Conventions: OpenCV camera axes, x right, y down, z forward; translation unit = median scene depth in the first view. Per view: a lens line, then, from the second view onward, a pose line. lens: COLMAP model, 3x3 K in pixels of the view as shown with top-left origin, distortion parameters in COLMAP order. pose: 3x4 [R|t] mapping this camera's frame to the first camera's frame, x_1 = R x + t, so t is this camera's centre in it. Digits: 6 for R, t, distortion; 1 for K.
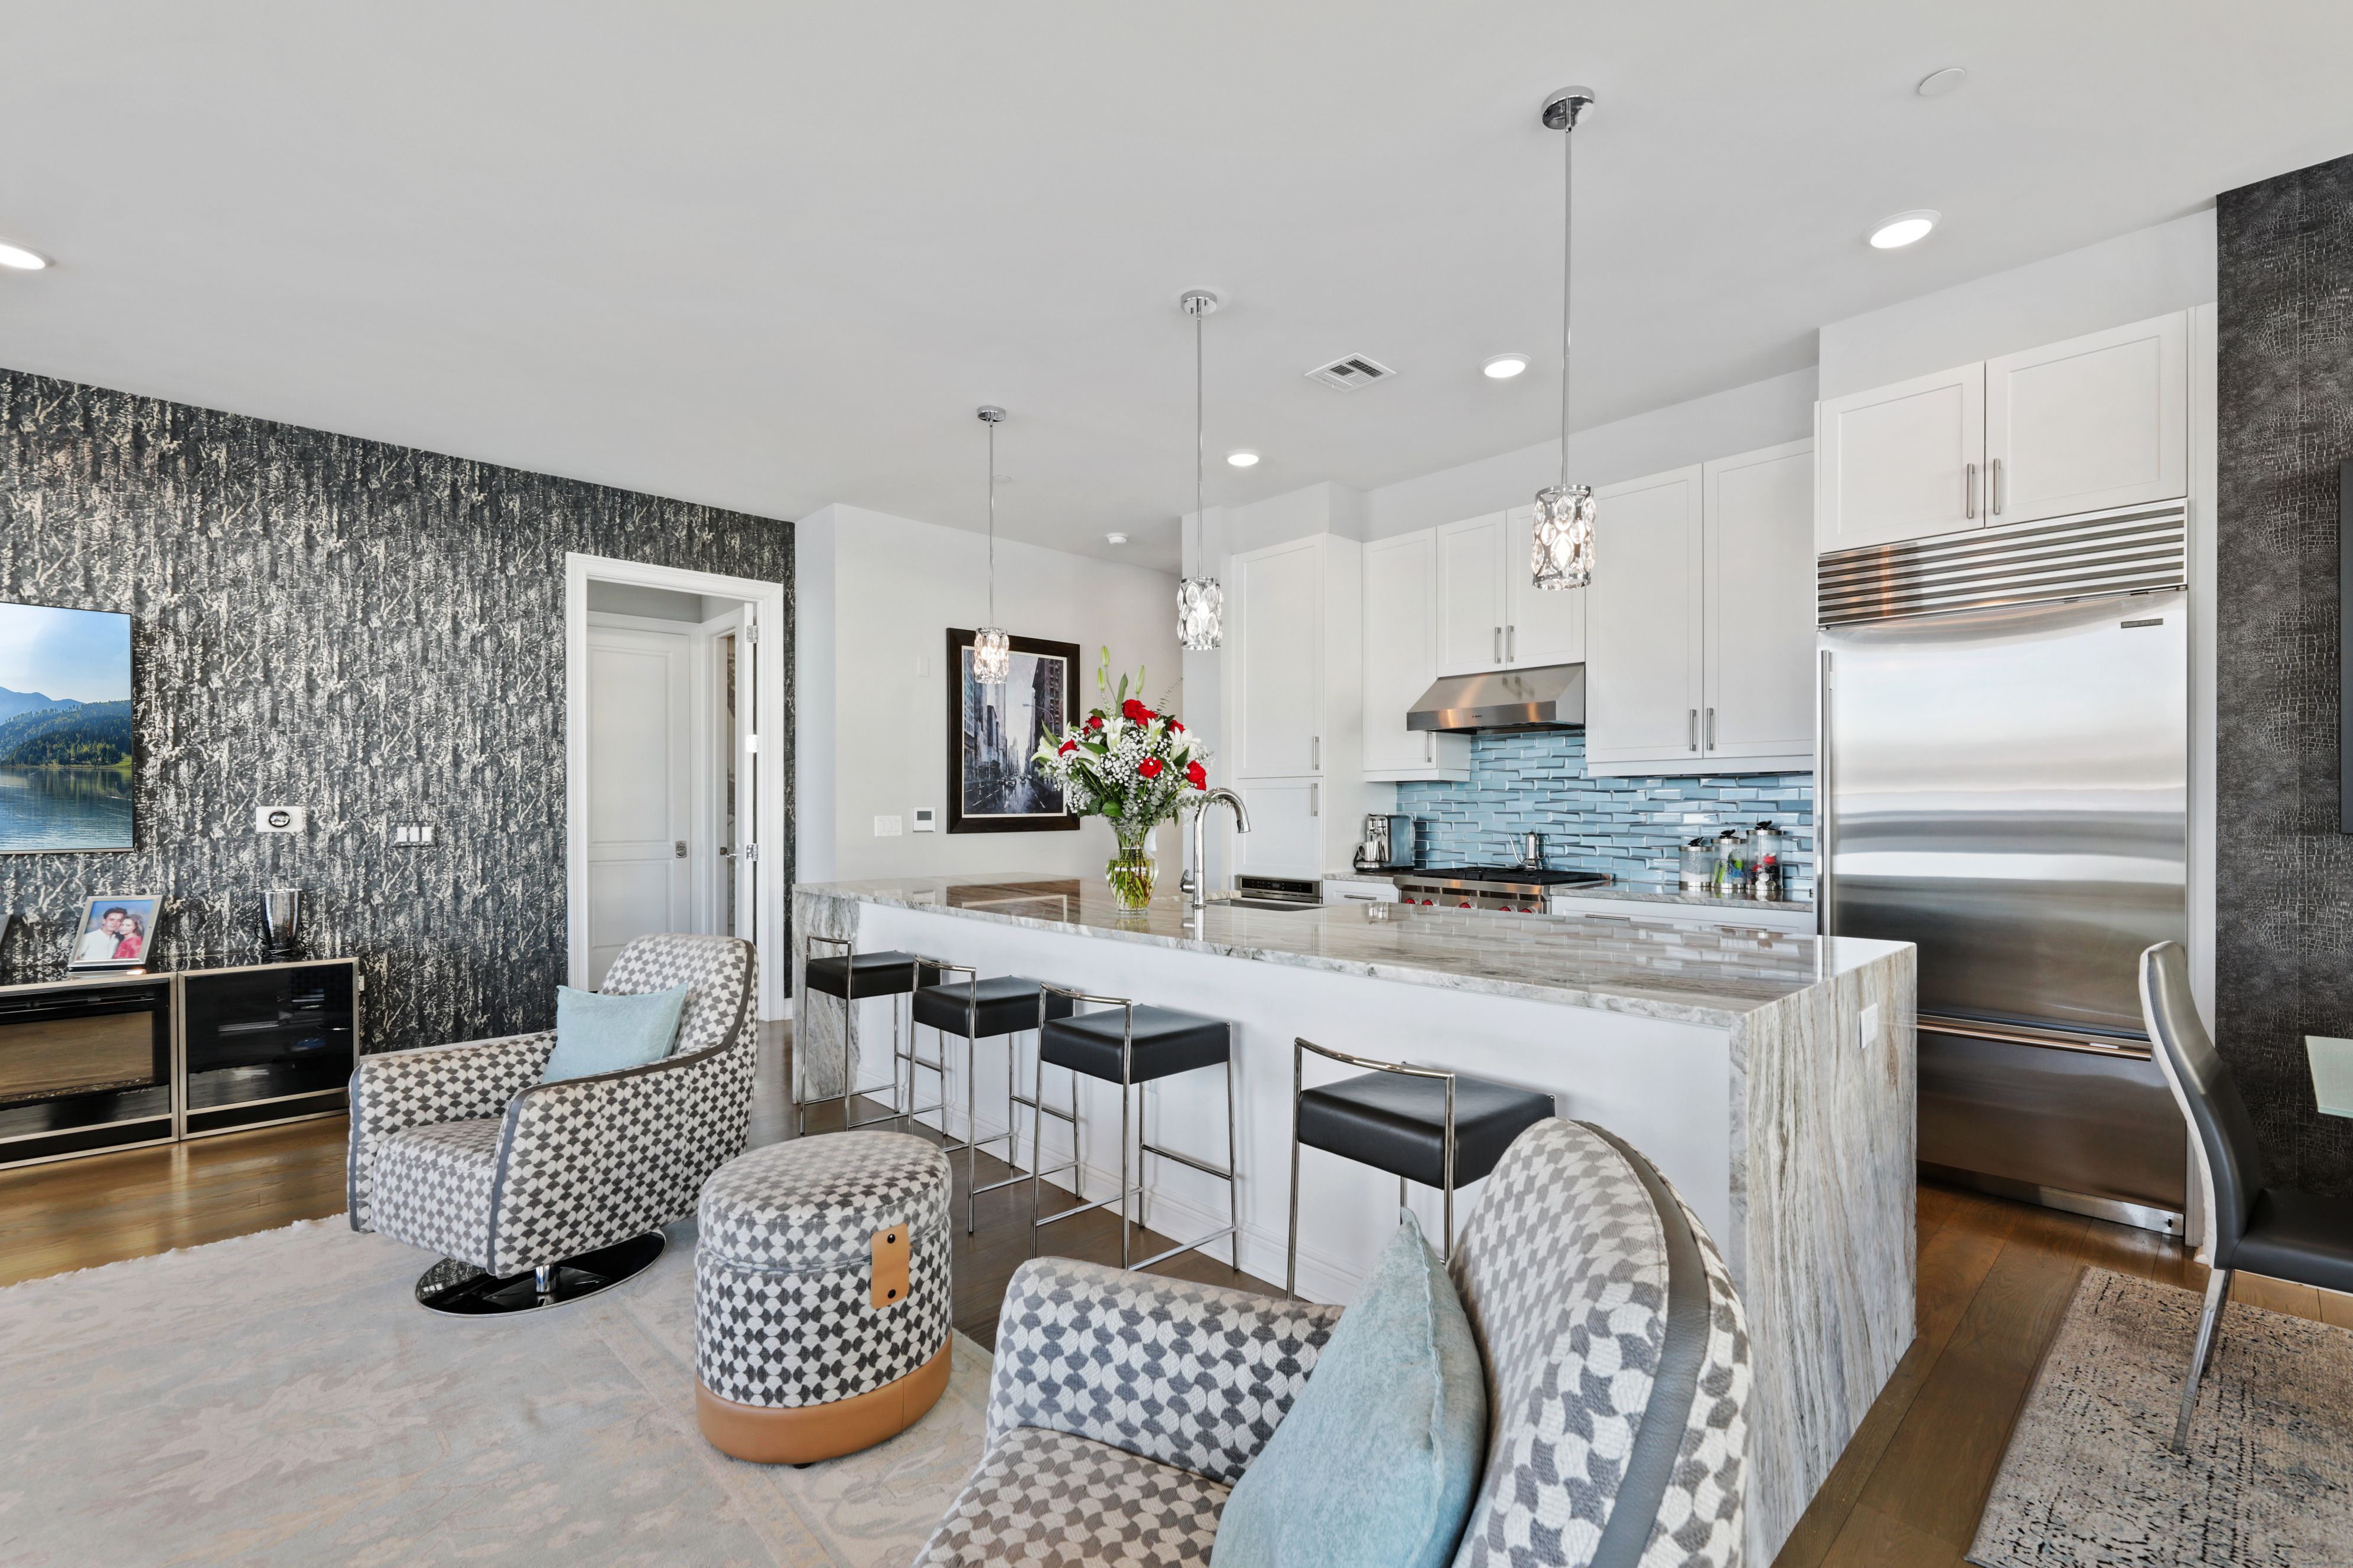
lens RADIAL K [[1019.6, 0, 1158.3], [0, 1019.6, 805.0], [0, 0, 1]] dist [0.001930, -0.000054]
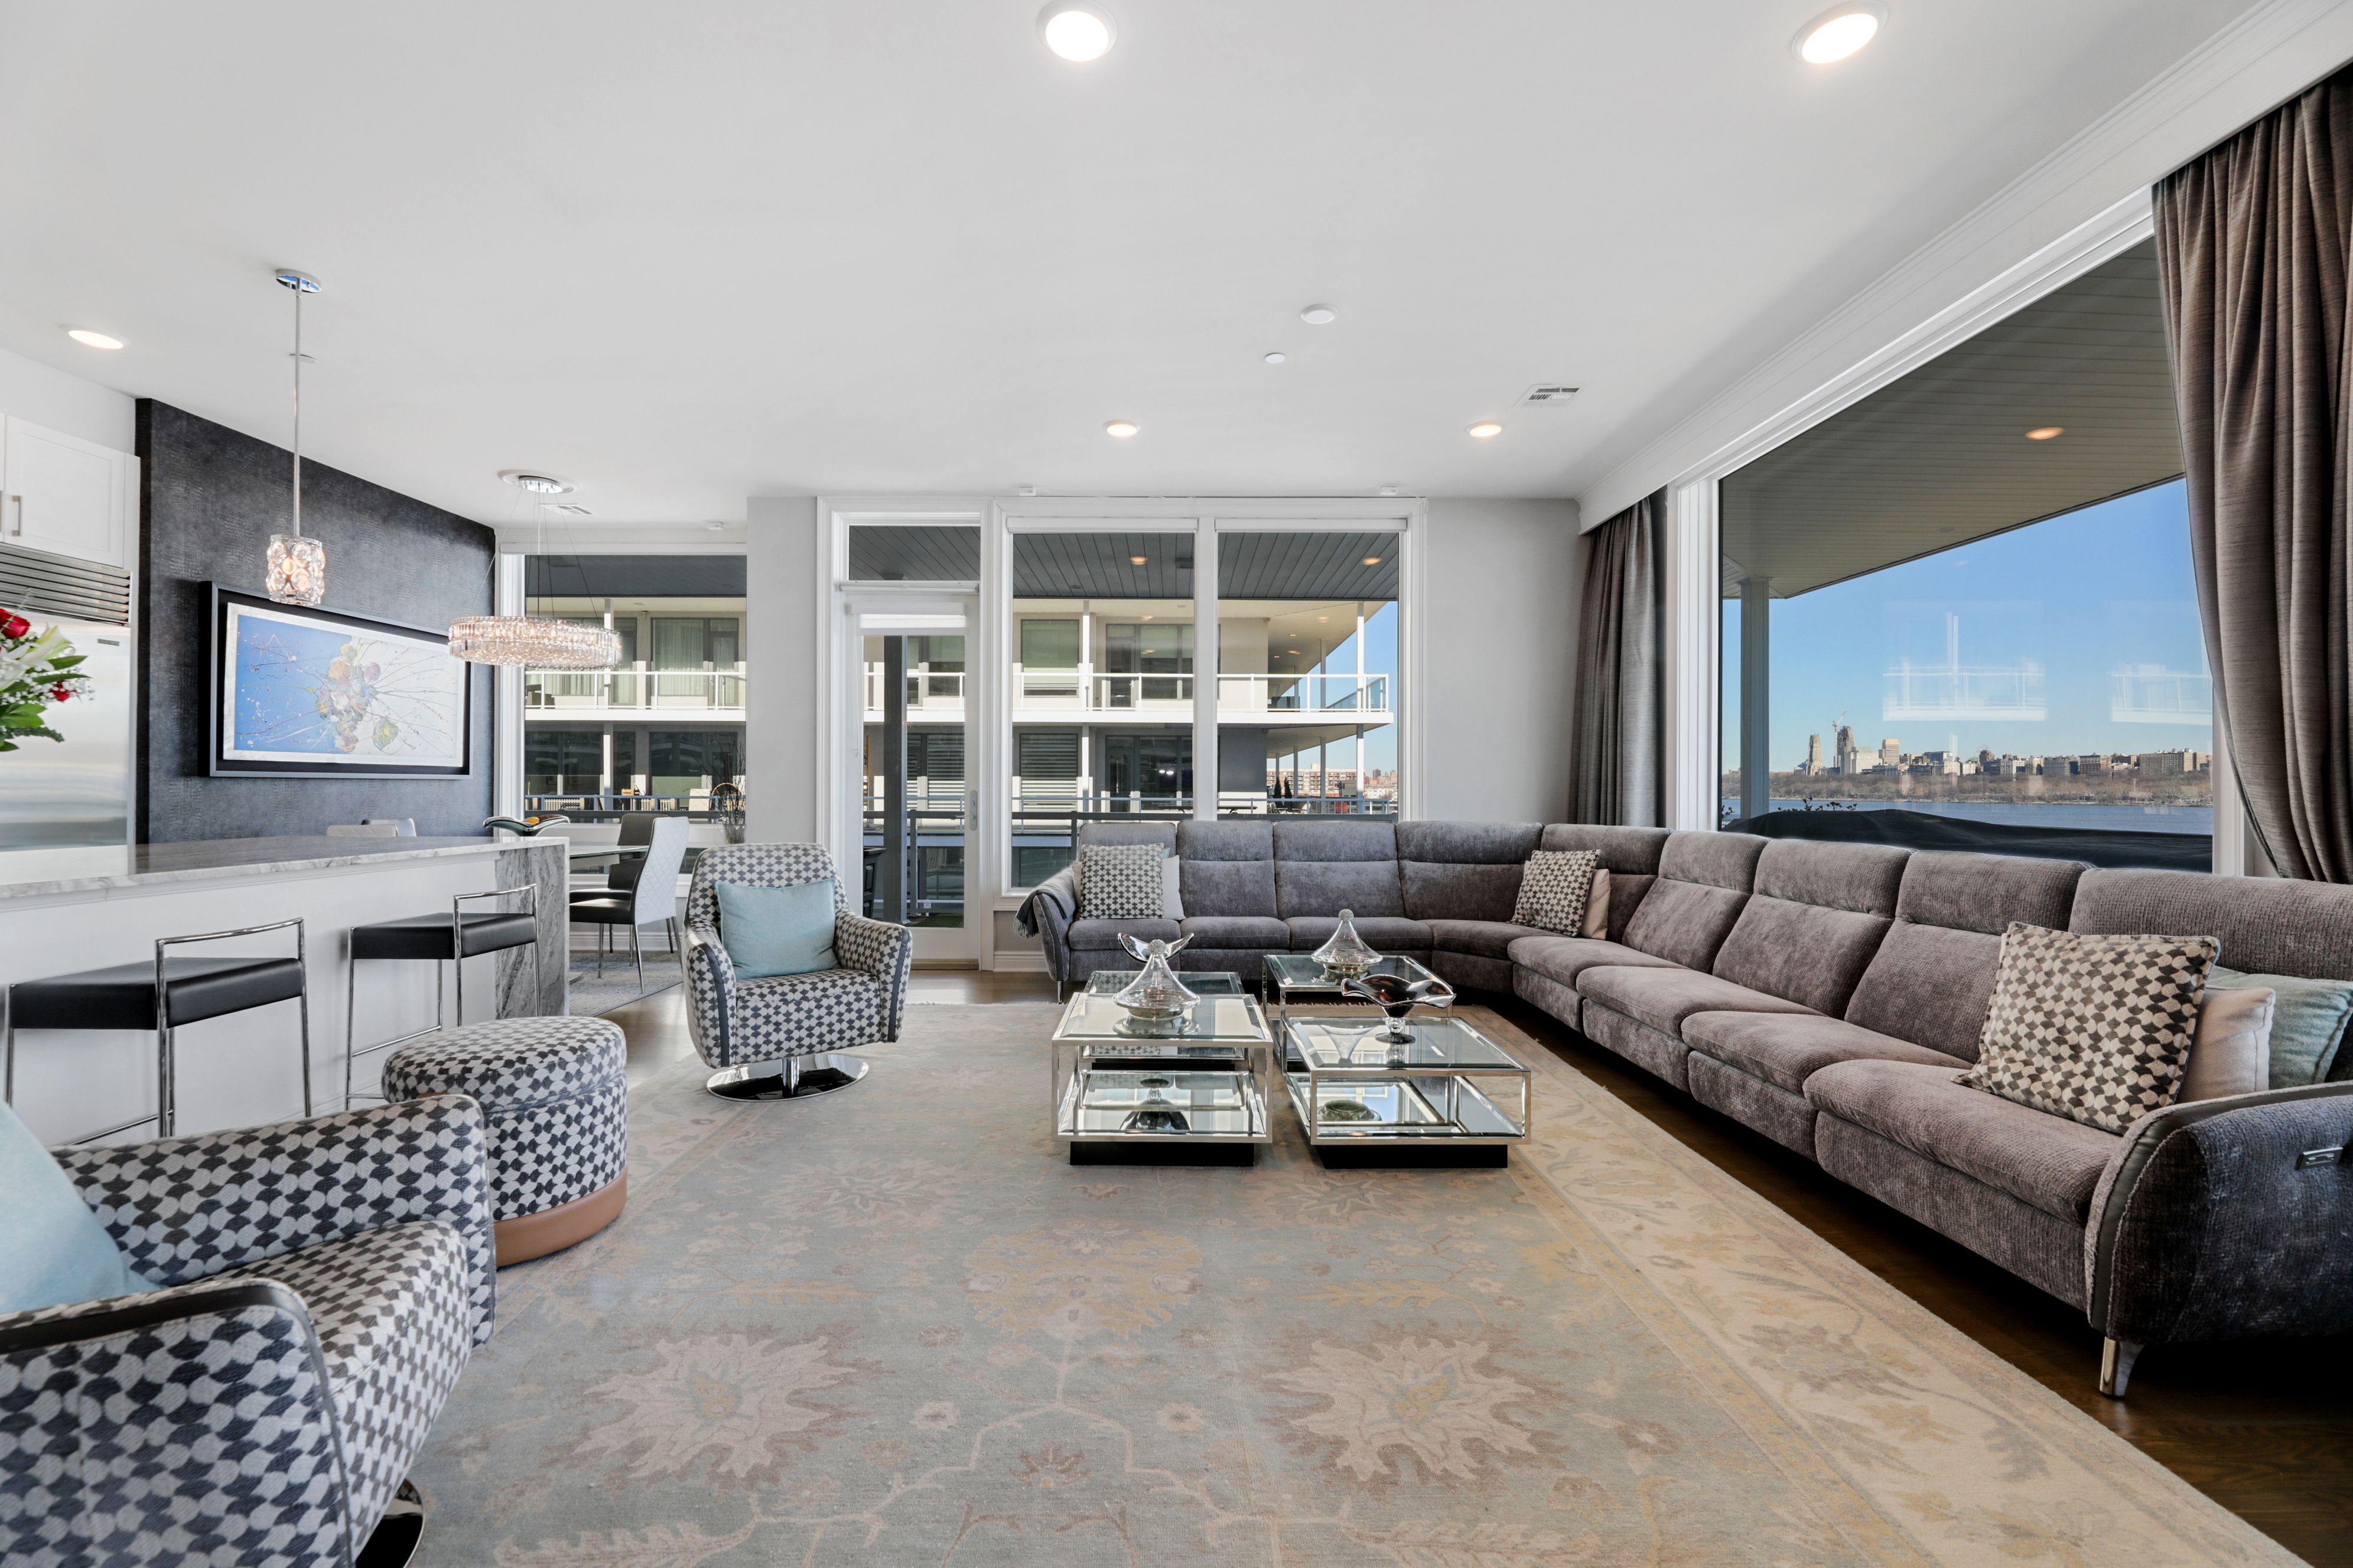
lens RADIAL K [[964.6, 0, 1165.9], [0, 964.6, 779.2], [0, 0, 1]] dist [0.001793, -0.002133]
pose [[-0.734286, 0.006825, 0.678806, -0.755885], [-0.001995, 0.999923, -0.012212, 0.028152], [-0.678837, -0.010321, -0.734216, 0.610425]]
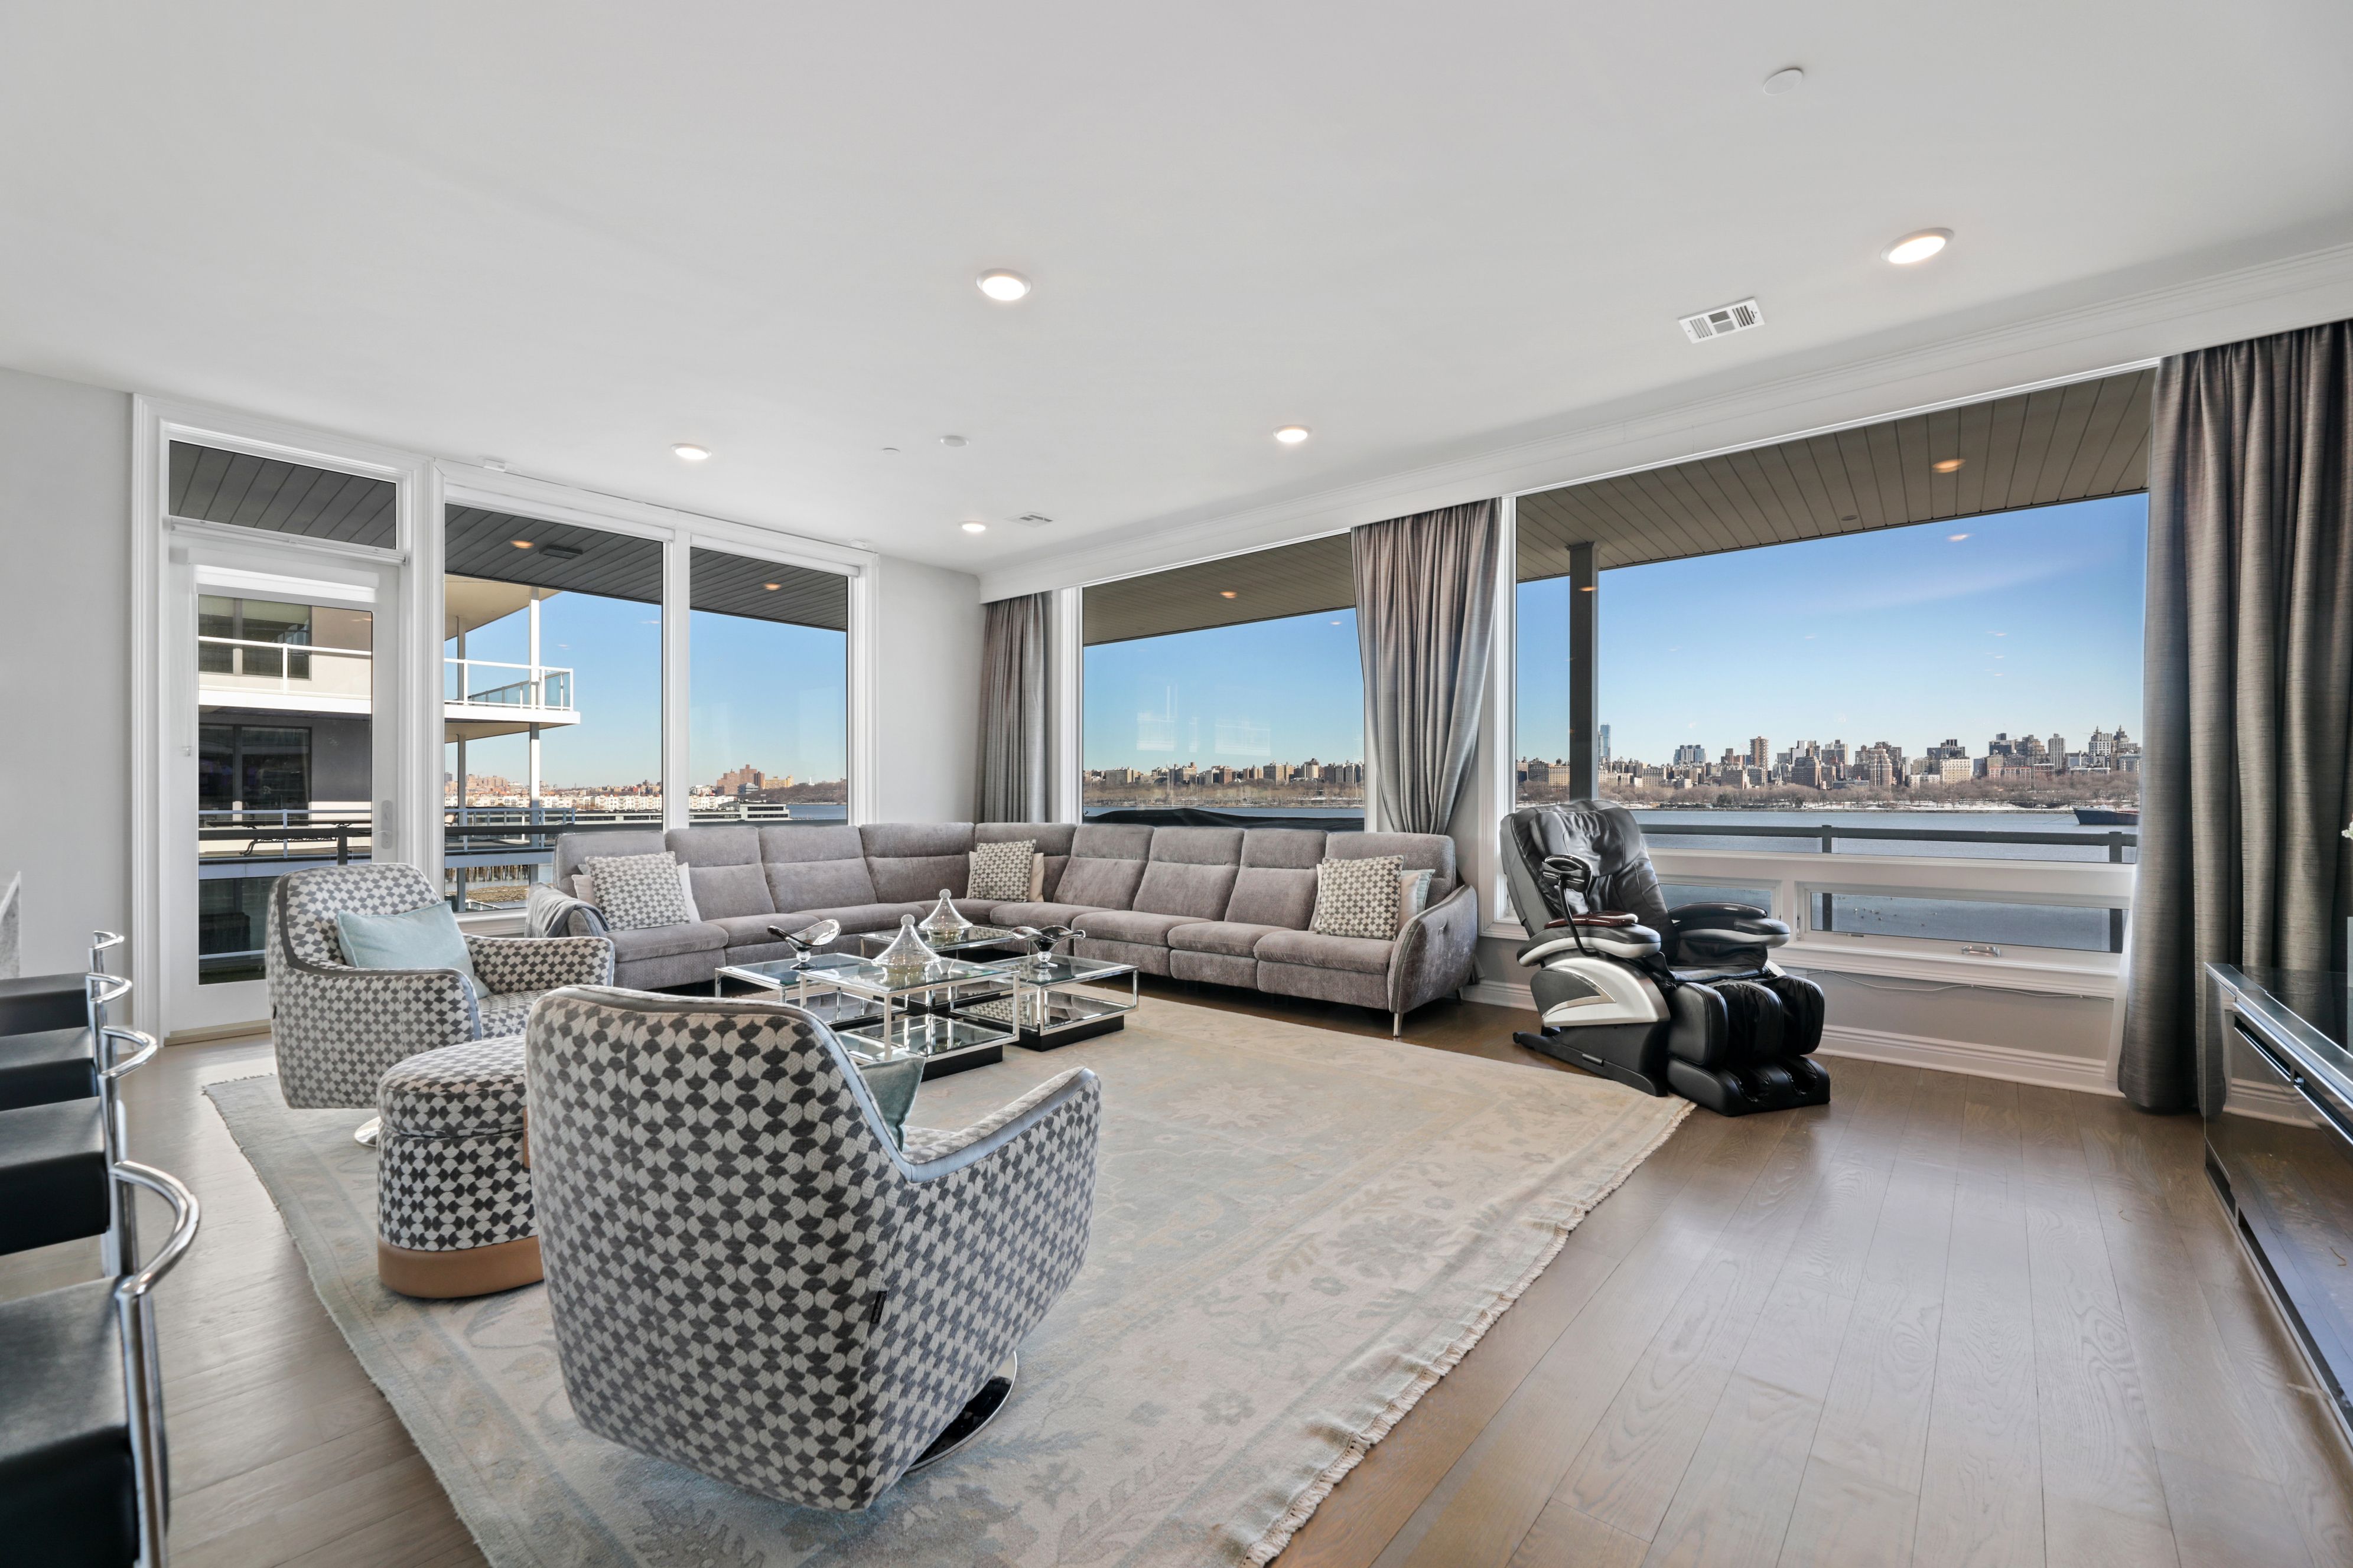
lens RADIAL K [[964.6, 0, 1175.0], [0, 964.6, 795.1], [0, 0, 1]] dist [0.001793, -0.002133]
pose [[-0.992940, 0.002042, -0.118597, -0.428551], [0.002338, 0.999995, -0.002350, 0.026375], [0.118592, -0.002611, -0.992940, 1.017791]]
